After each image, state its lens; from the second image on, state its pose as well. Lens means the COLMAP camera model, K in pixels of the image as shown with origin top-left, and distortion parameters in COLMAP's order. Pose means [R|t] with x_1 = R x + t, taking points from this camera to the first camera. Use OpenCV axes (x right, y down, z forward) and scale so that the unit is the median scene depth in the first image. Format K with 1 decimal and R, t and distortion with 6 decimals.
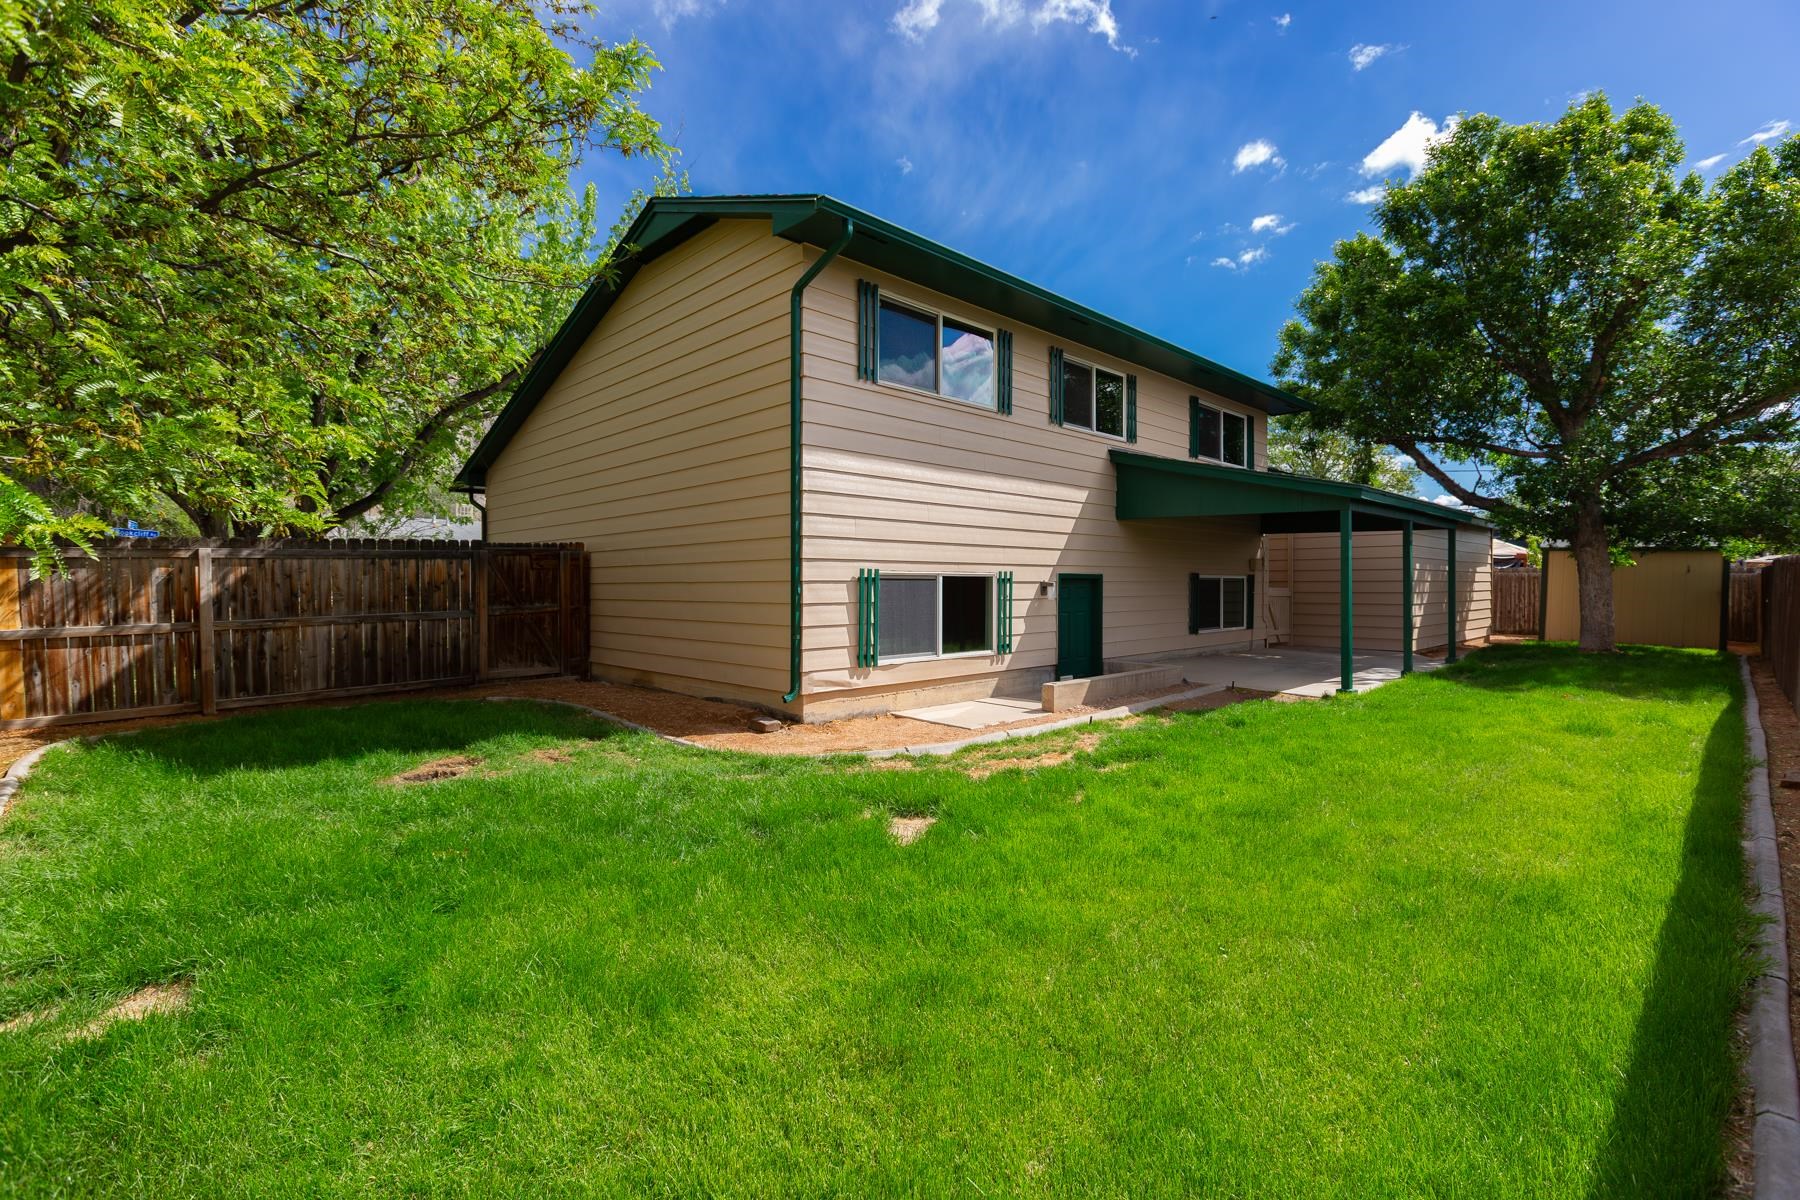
lens RADIAL K [[807.8, 0, 905.6], [0, 807.8, 583.1], [0, 0, 1]] dist [0.006872, -0.002747]
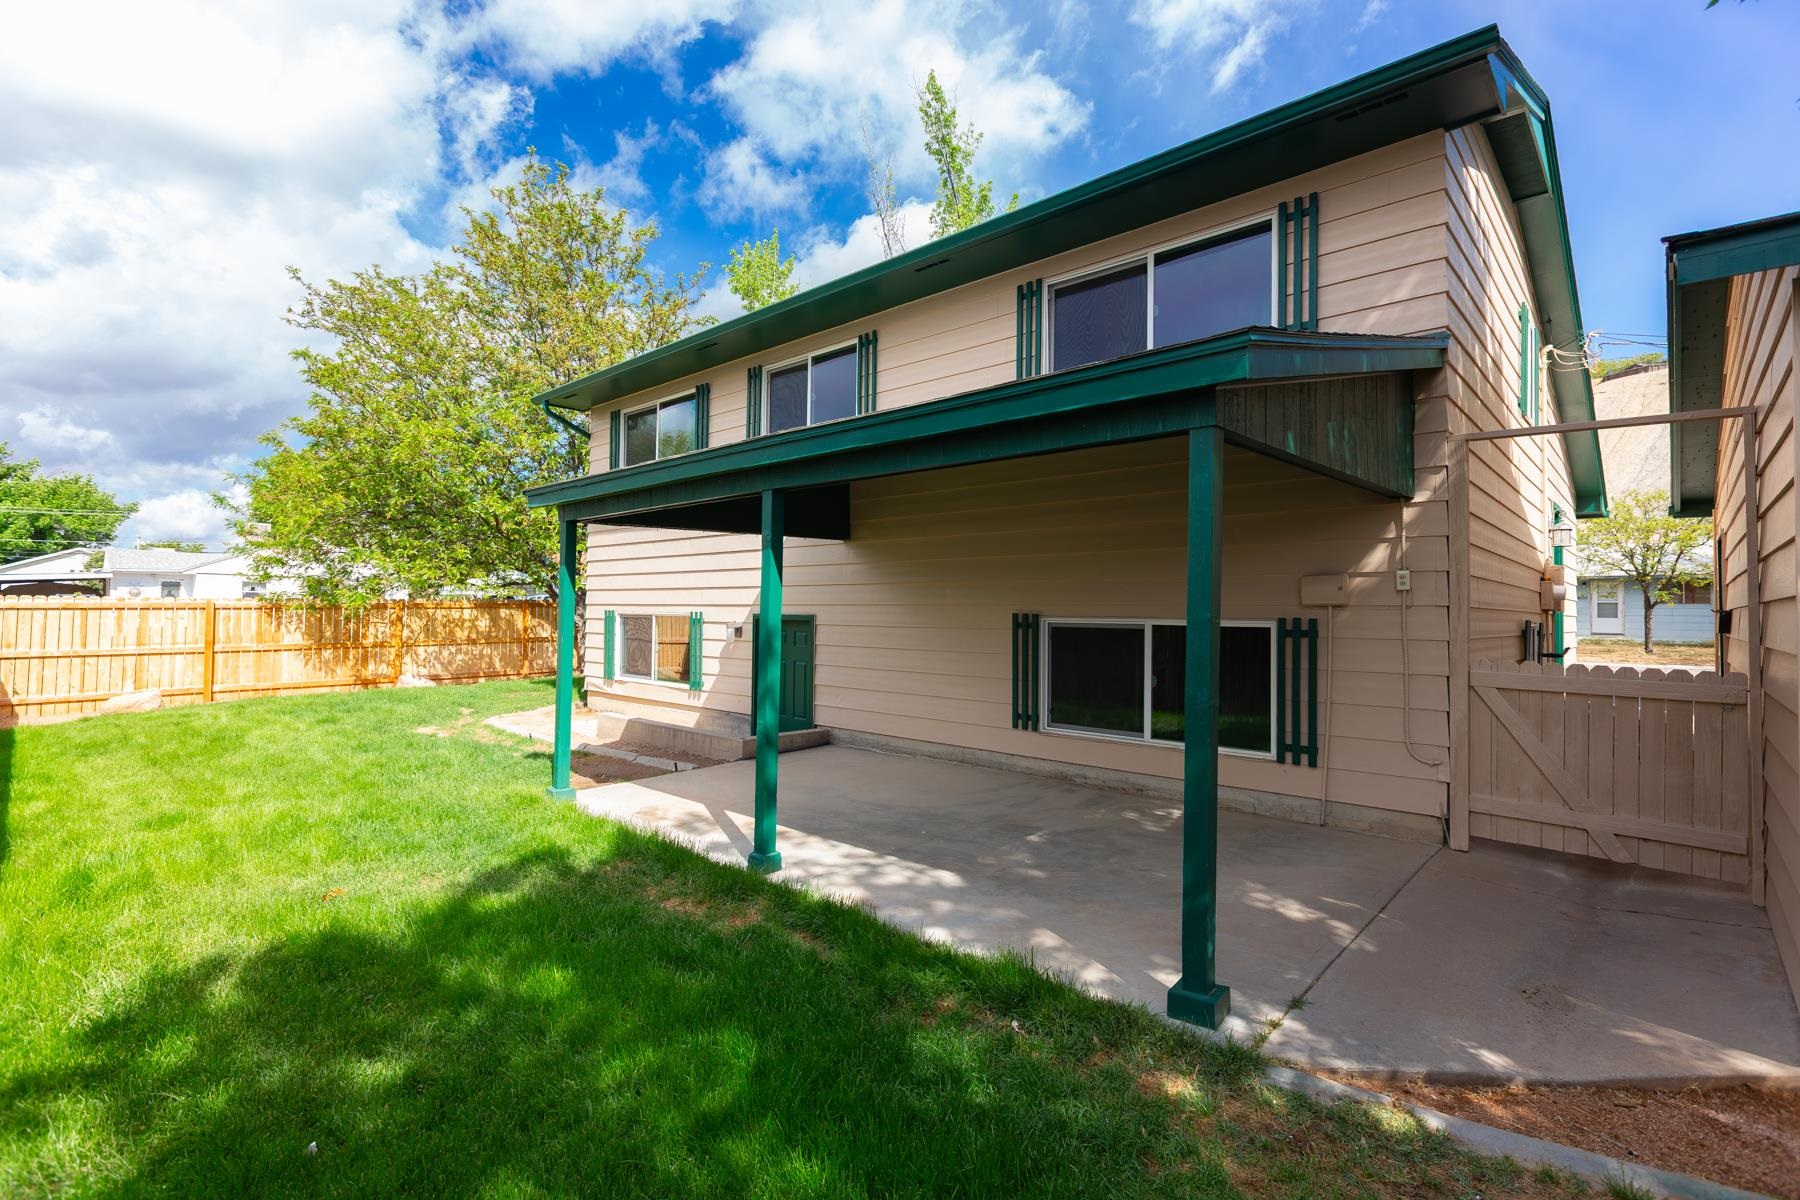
lens RADIAL K [[852.1, 0, 903.5], [0, 852.1, 600.3], [0, 0, 1]] dist [-0.010414, -0.000687]
pose [[0.033507, -0.025133, -0.999122, 1.153172], [-0.023162, 0.999396, -0.025917, -0.006530], [0.999170, 0.024010, 0.032904, 1.148802]]
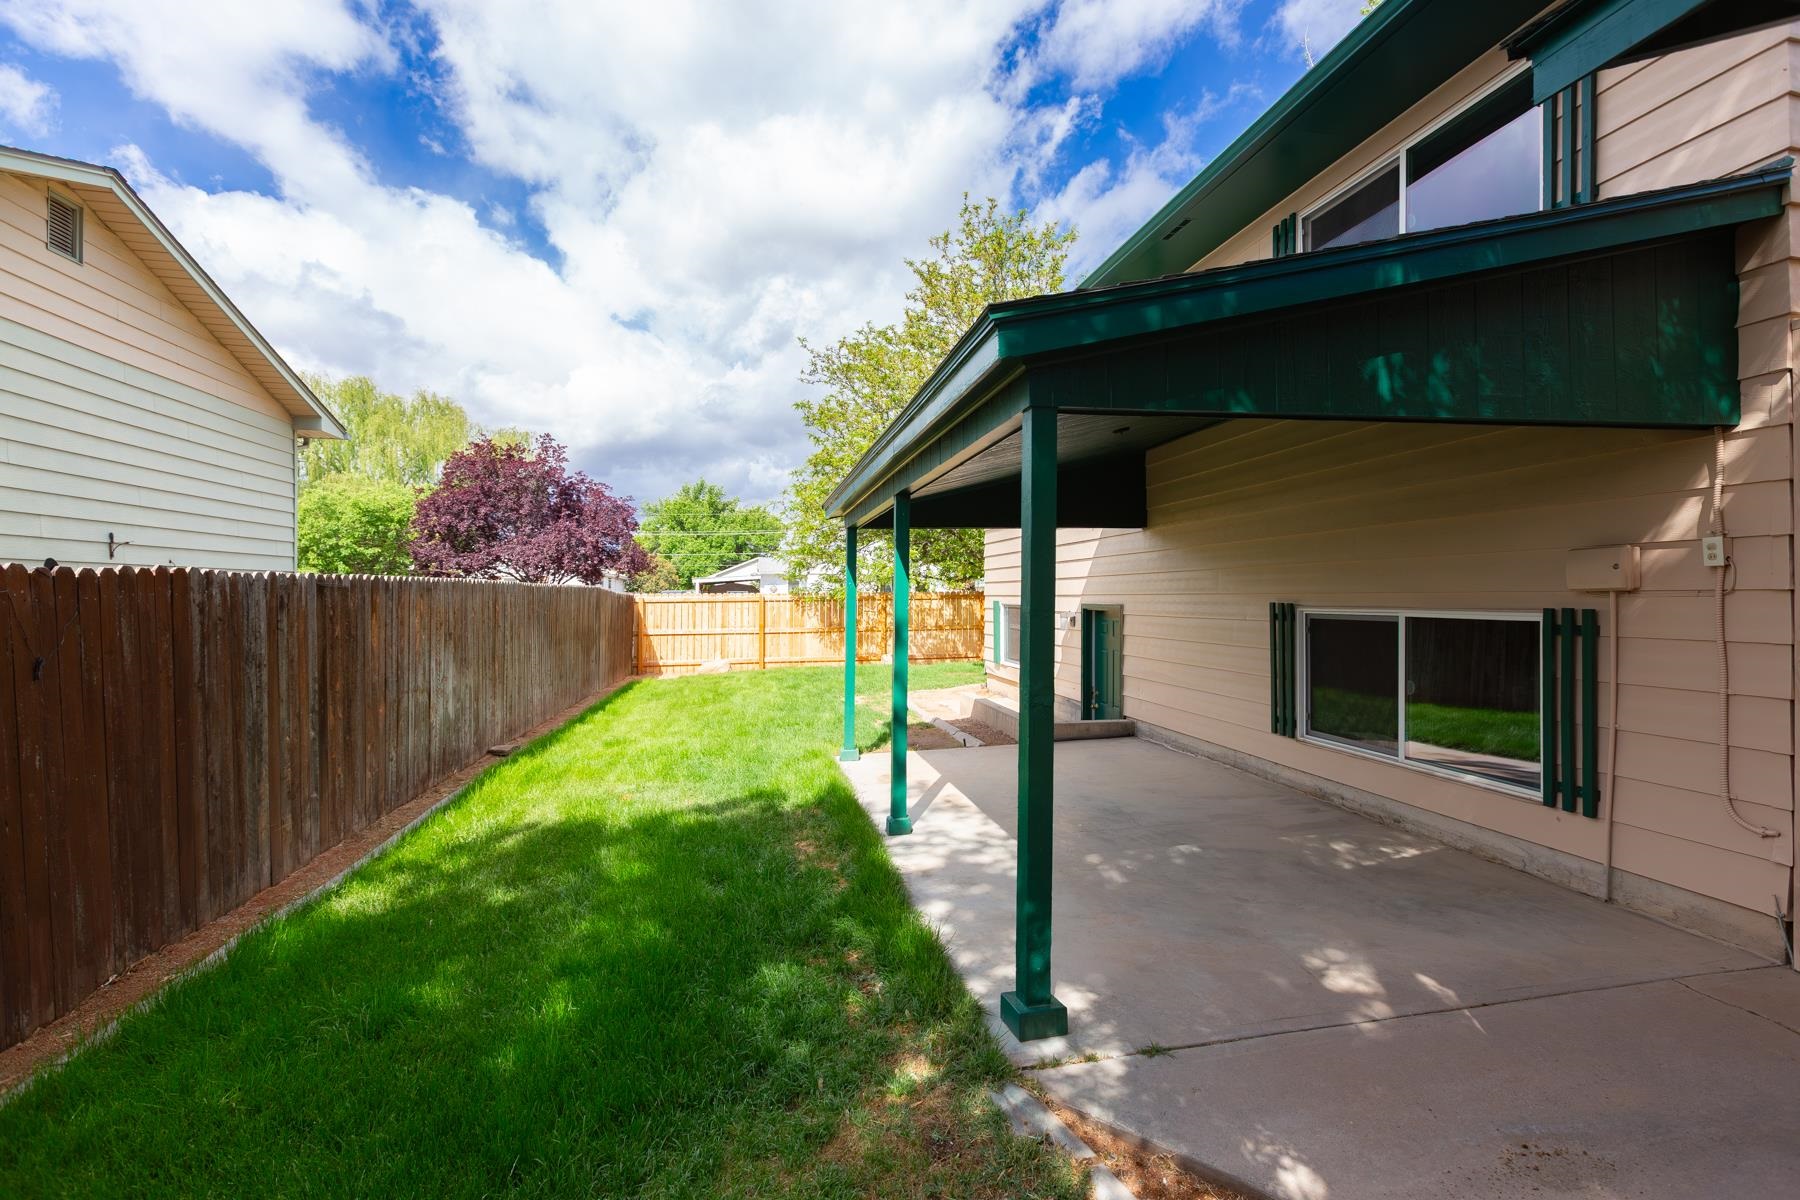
lens RADIAL K [[852.1, 0, 893.8], [0, 852.1, 603.1], [0, 0, 1]] dist [-0.010414, -0.000687]
pose [[-0.578888, -0.004821, -0.815393, 1.115117], [-0.016550, 0.999846, 0.005838, -0.015013], [0.815239, 0.016874, -0.578878, 1.396902]]
